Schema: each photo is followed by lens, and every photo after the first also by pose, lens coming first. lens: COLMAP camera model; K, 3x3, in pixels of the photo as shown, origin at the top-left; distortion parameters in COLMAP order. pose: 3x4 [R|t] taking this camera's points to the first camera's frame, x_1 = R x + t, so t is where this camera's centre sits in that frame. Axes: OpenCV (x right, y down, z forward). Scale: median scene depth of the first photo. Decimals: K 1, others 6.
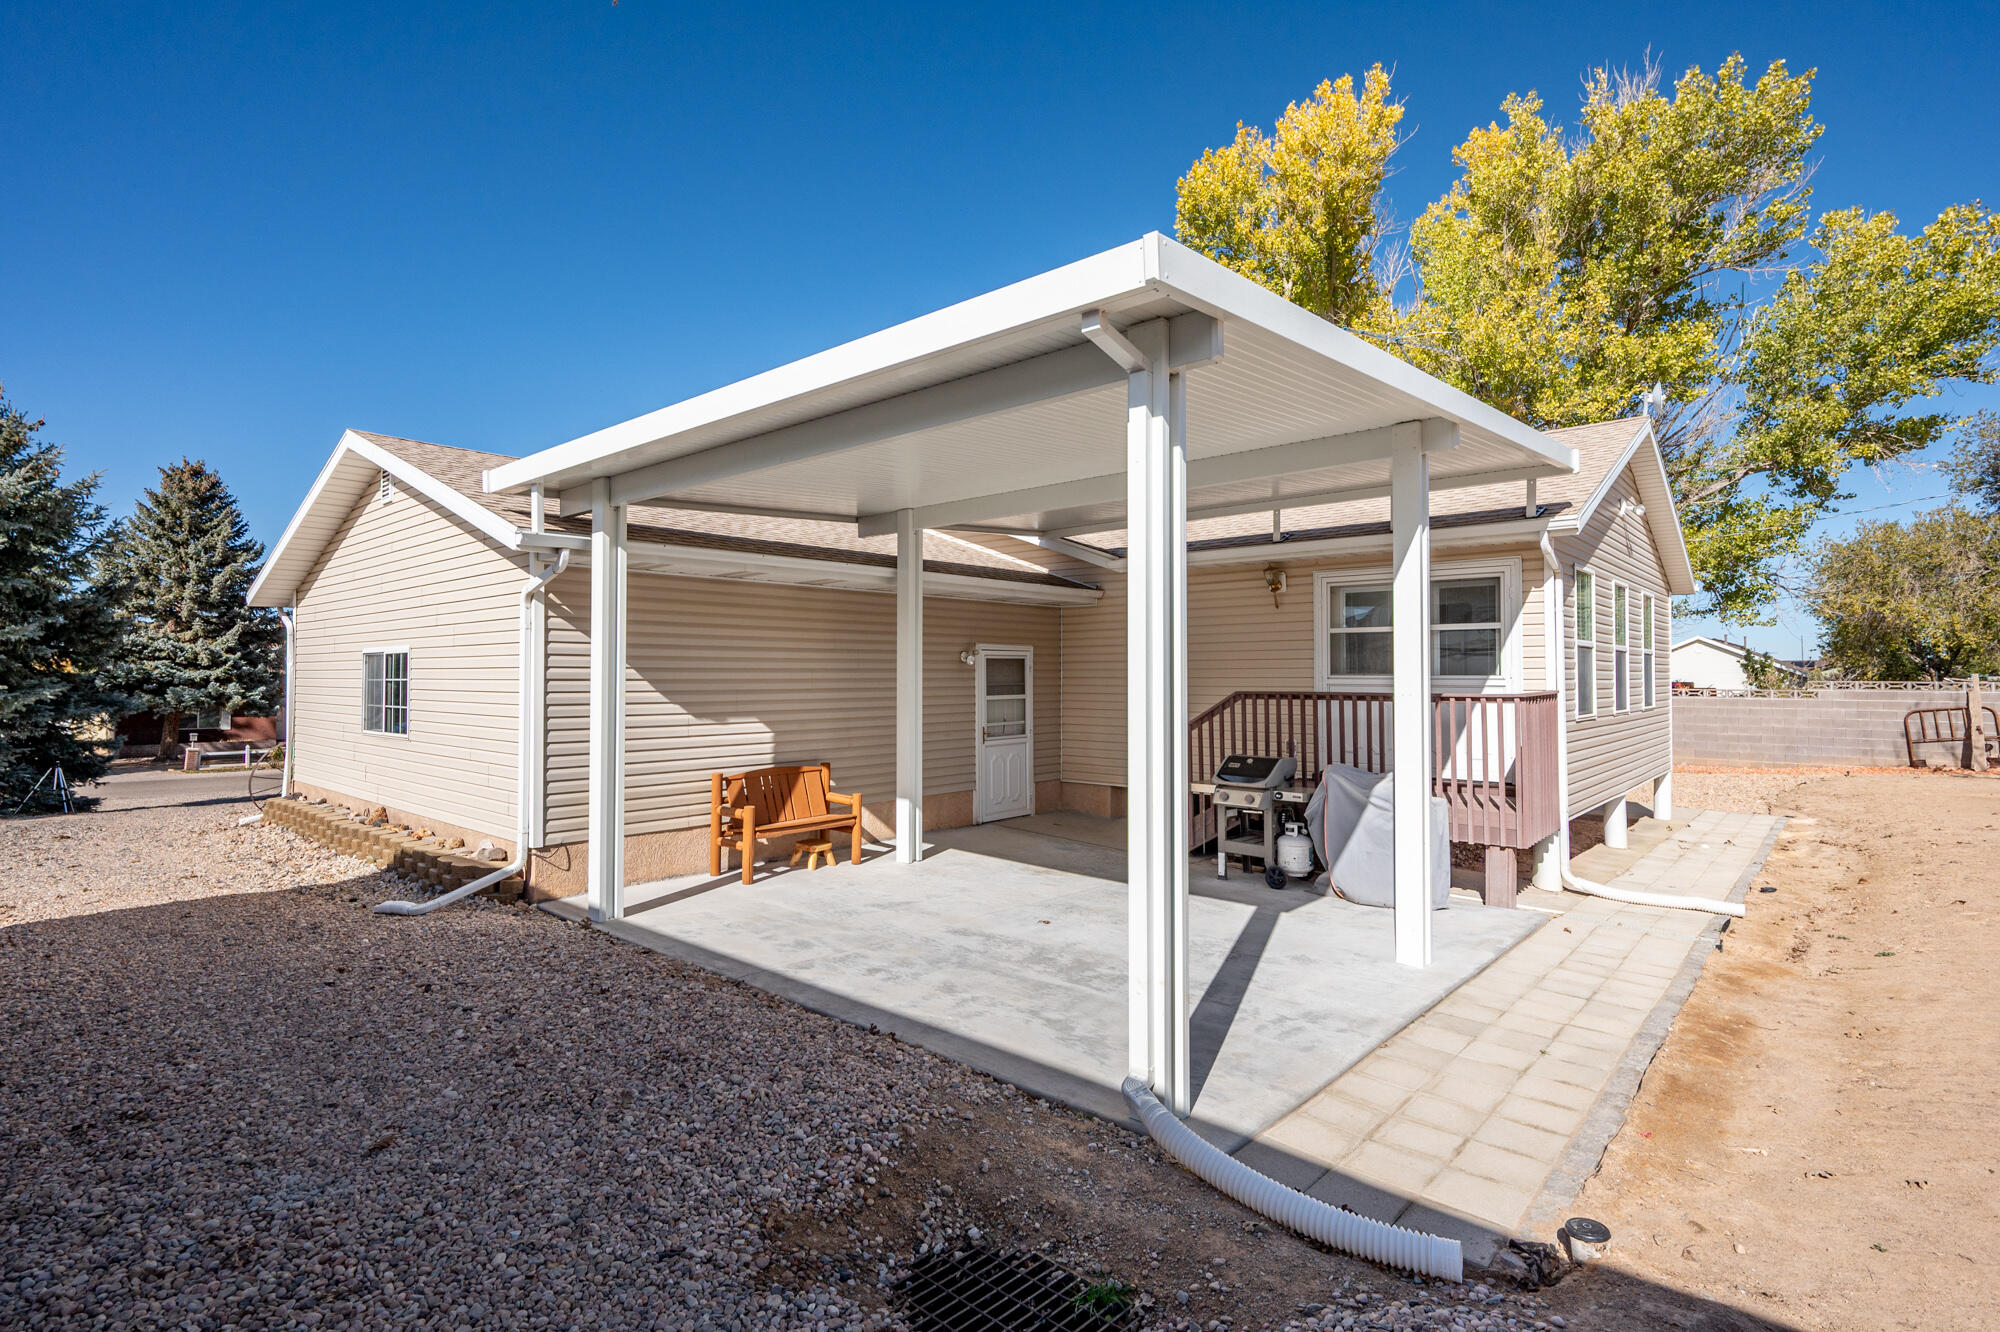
lens RADIAL K [[968.2, 0, 1001.8], [0, 968.2, 668.7], [0, 0, 1]] dist [-0.006040, -0.000955]
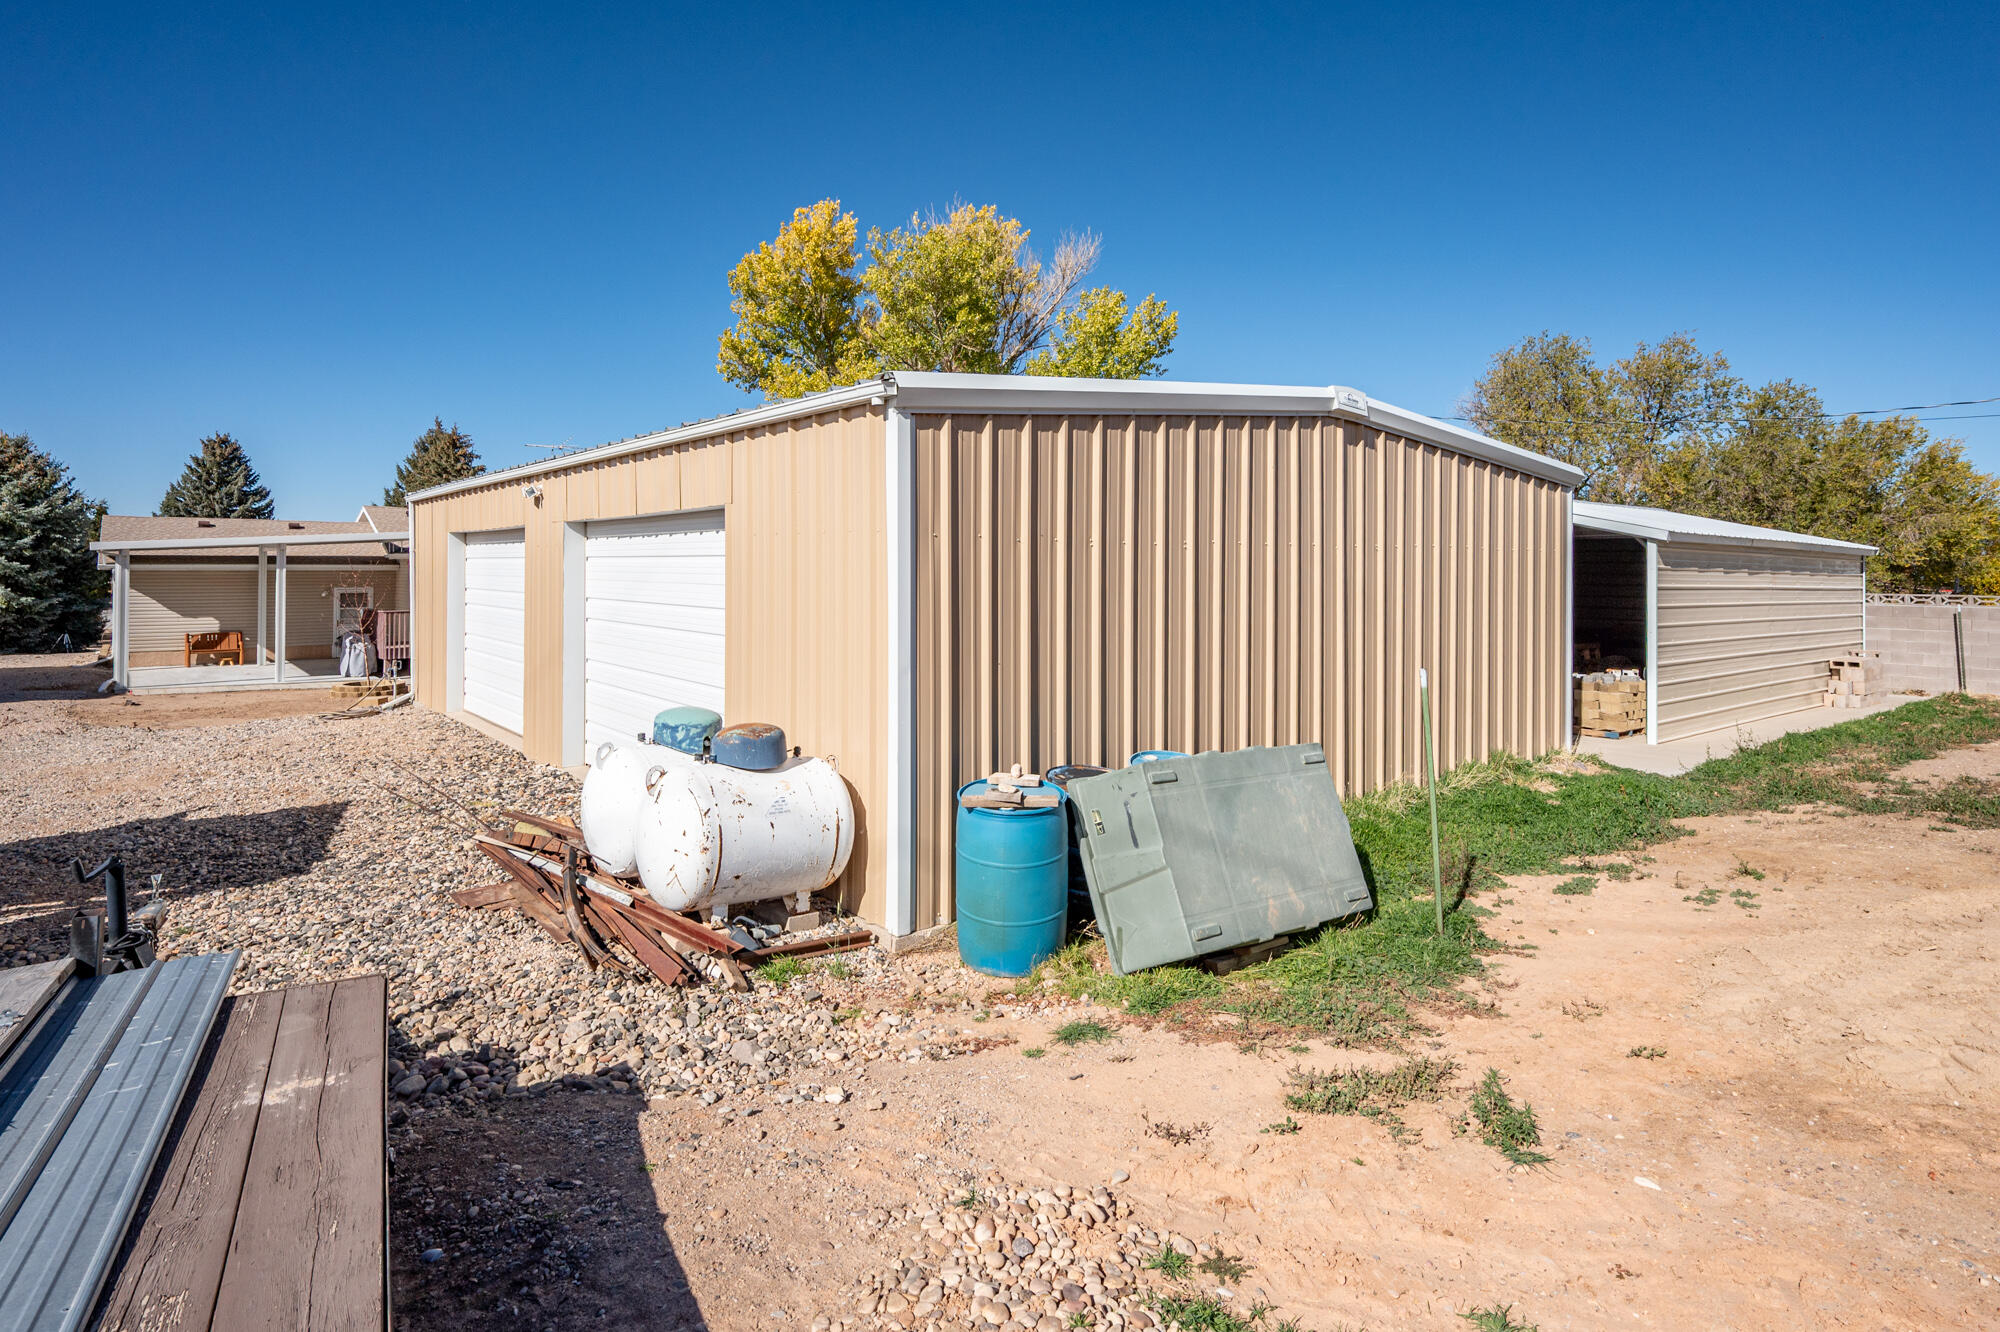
lens RADIAL K [[1056.4, 0, 963.7], [0, 1056.4, 561.0], [0, 0, 1]] dist [-0.007064, -0.003263]
pose [[0.984861, 0.002892, -0.173322, 1.176936], [-0.002979, 0.999996, -0.000239, -0.055749], [0.173320, 0.000752, 0.984865, -0.811020]]
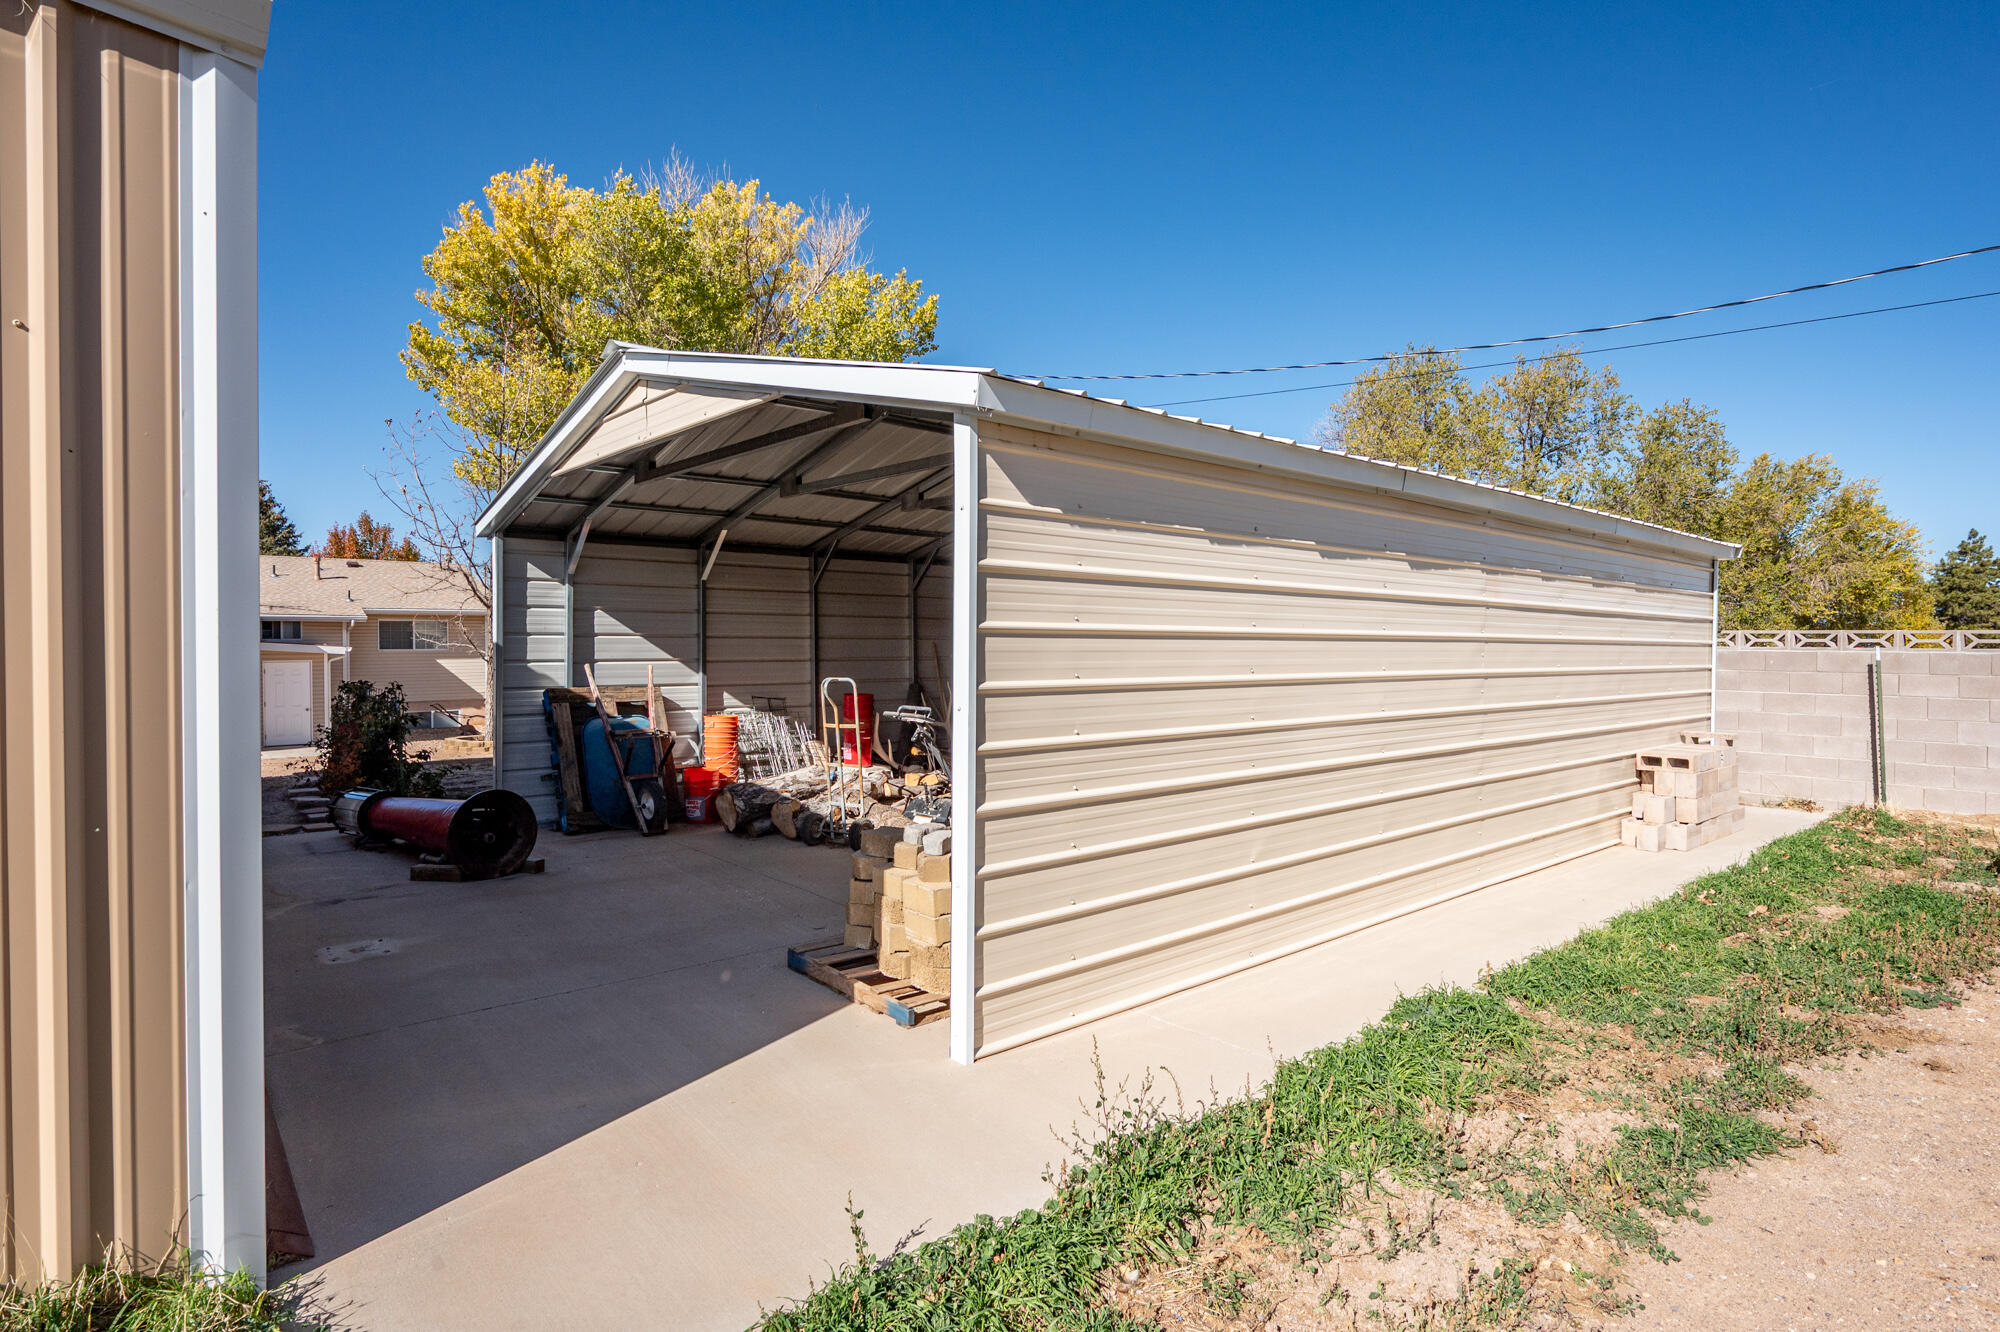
lens RADIAL K [[1056.4, 0, 986.0], [0, 1056.4, 659.5], [0, 0, 1]] dist [-0.007064, -0.003263]
pose [[0.993557, 0.004006, -0.113265, 1.466199], [-0.000576, 0.999541, 0.030298, -0.032825], [0.113334, -0.030037, 0.993103, -0.370376]]
